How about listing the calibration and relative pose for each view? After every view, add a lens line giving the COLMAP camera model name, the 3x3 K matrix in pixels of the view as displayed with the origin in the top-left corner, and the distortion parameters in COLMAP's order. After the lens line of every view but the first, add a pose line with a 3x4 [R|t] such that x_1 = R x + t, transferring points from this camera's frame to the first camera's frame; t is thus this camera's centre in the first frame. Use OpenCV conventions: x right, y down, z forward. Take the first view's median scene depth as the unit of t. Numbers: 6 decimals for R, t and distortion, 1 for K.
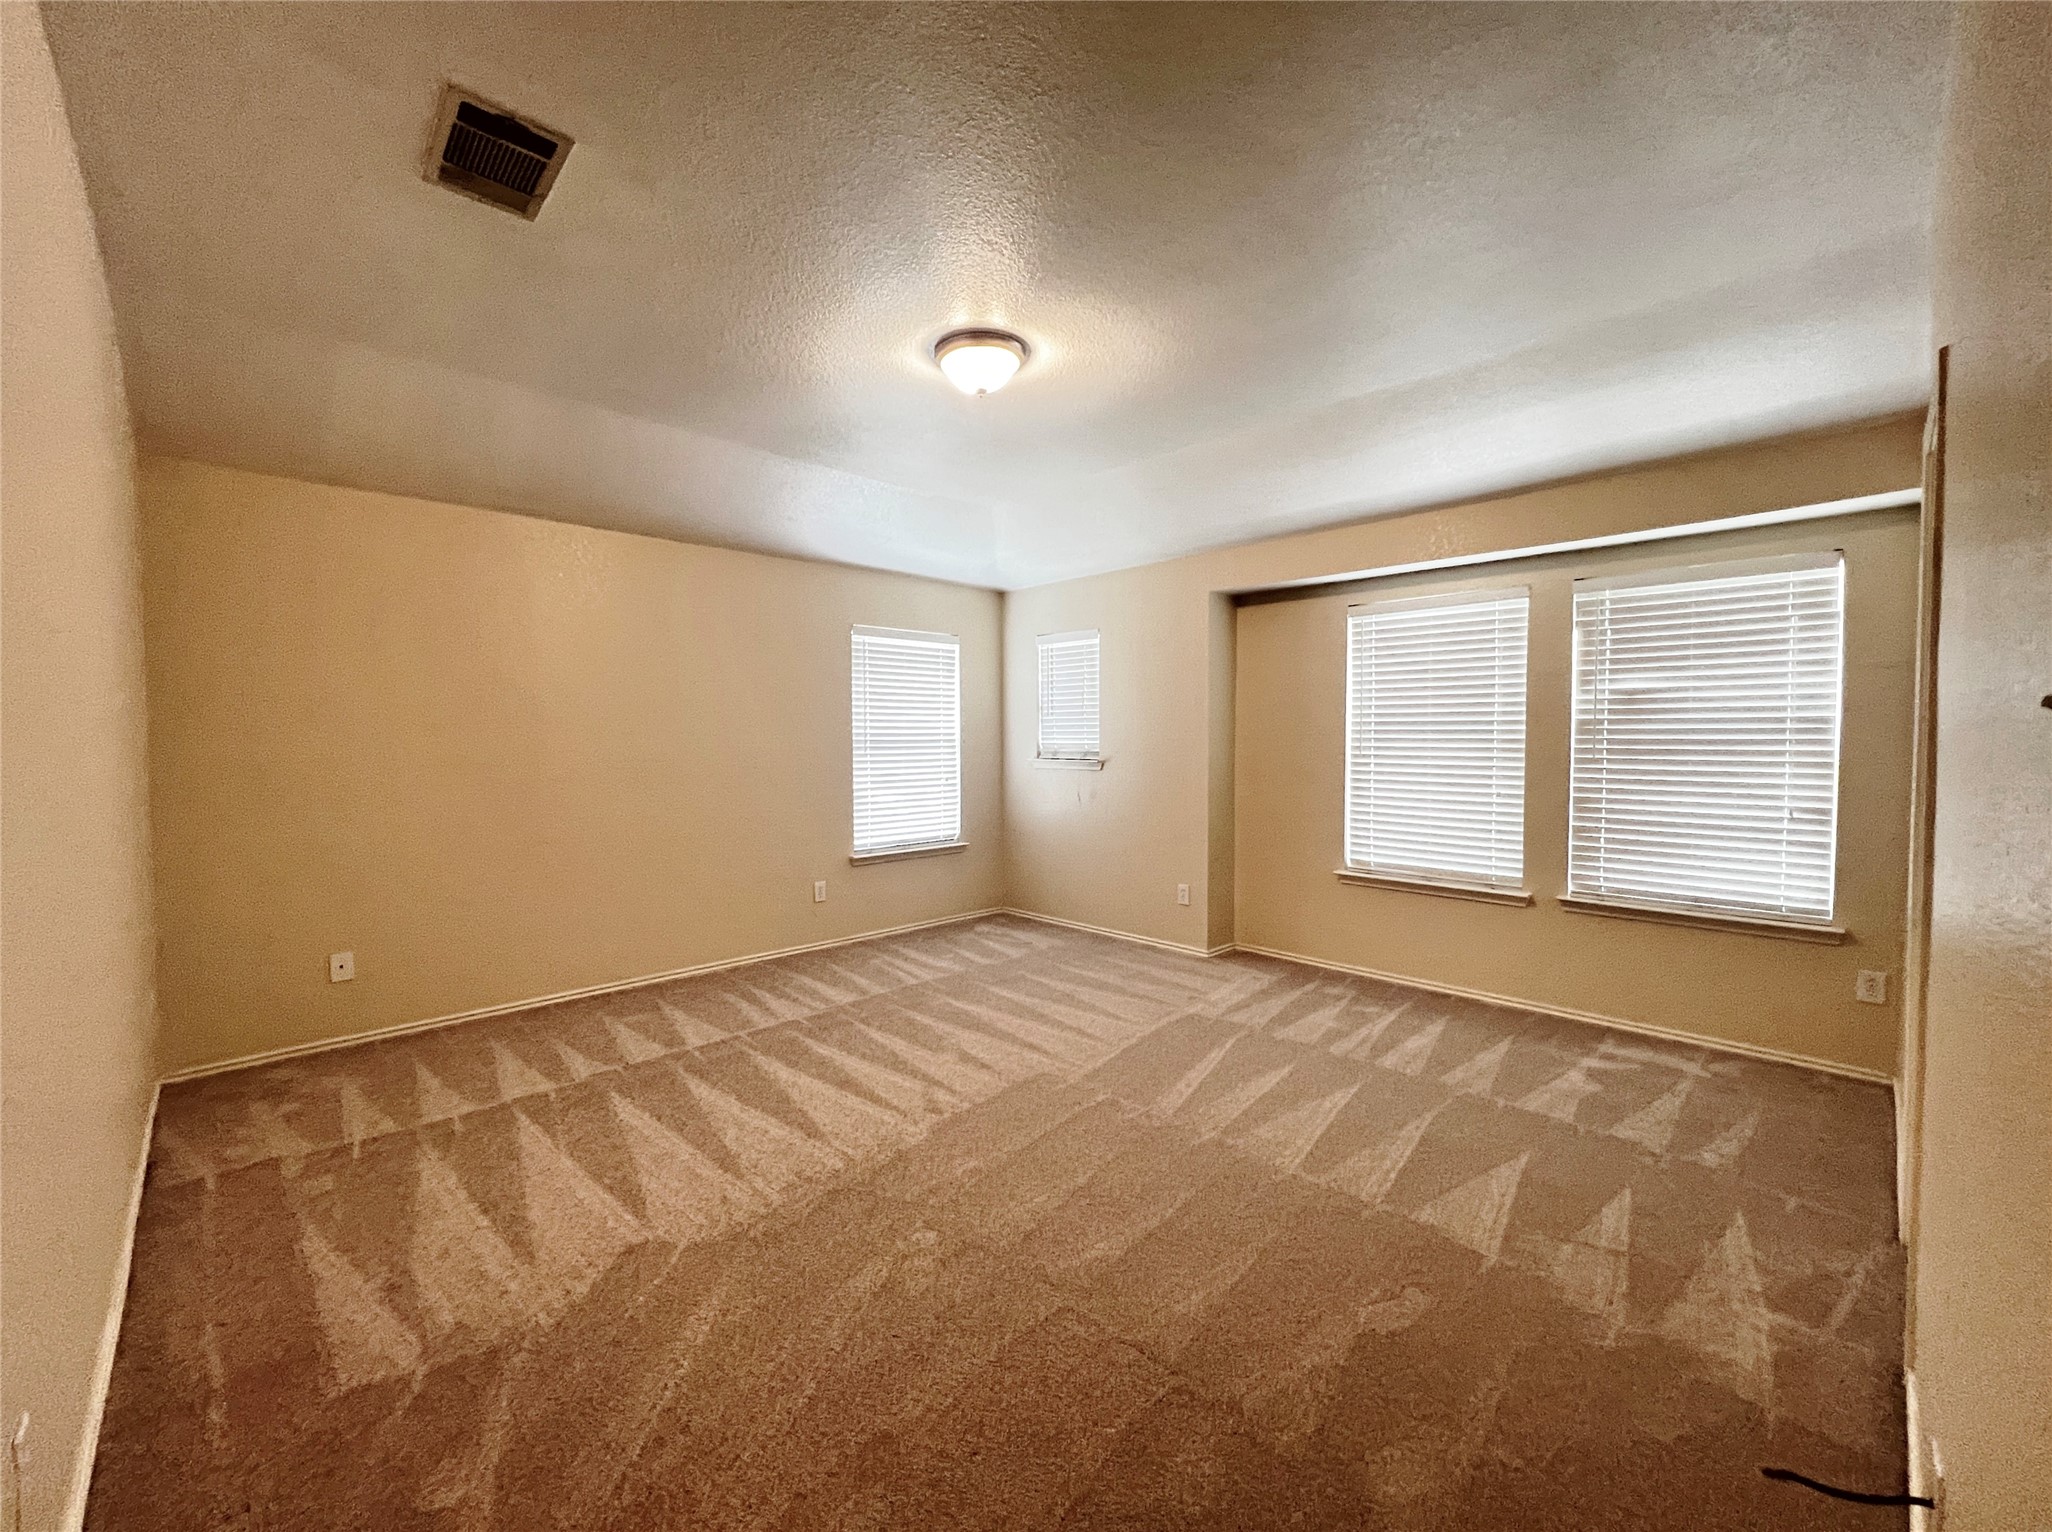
lens RADIAL K [[830.6, 0, 1018.2], [0, 830.6, 765.9], [0, 0, 1]] dist [0.003177, 0.000066]
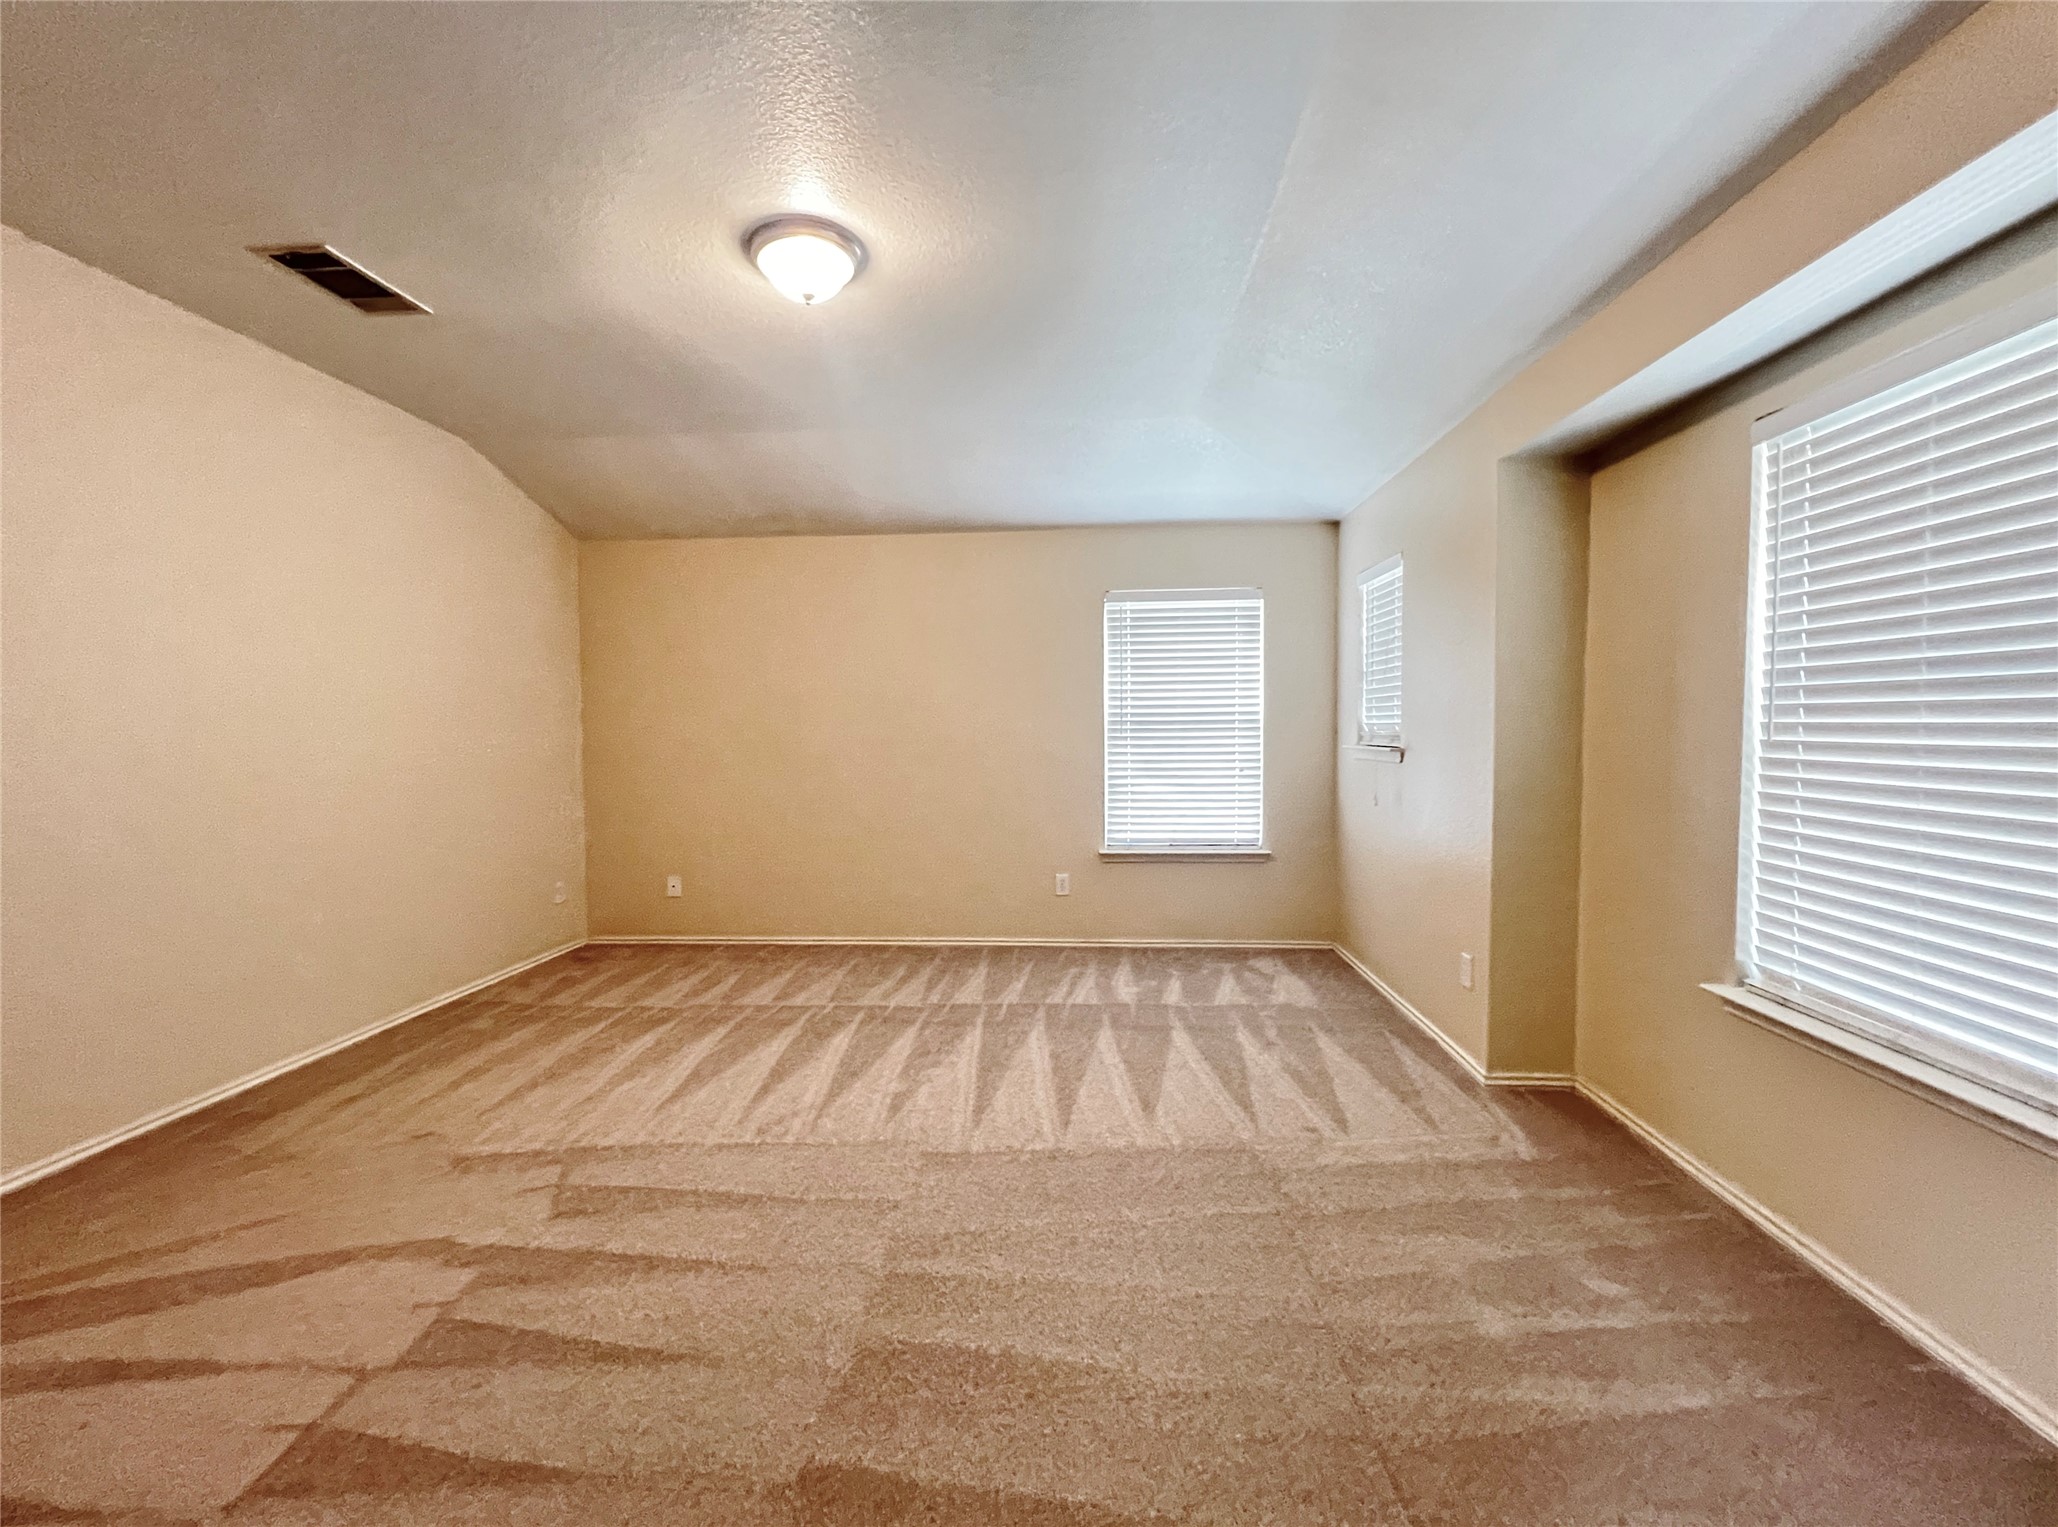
lens RADIAL K [[833.1, 0, 1026.2], [0, 833.1, 772.2], [0, 0, 1]] dist [0.003177, 0.000066]
pose [[0.672401, 0.036169, -0.739303, 0.513580], [-0.018137, 0.999311, 0.032395, -0.005293], [0.739965, -0.008374, 0.672593, 0.419974]]
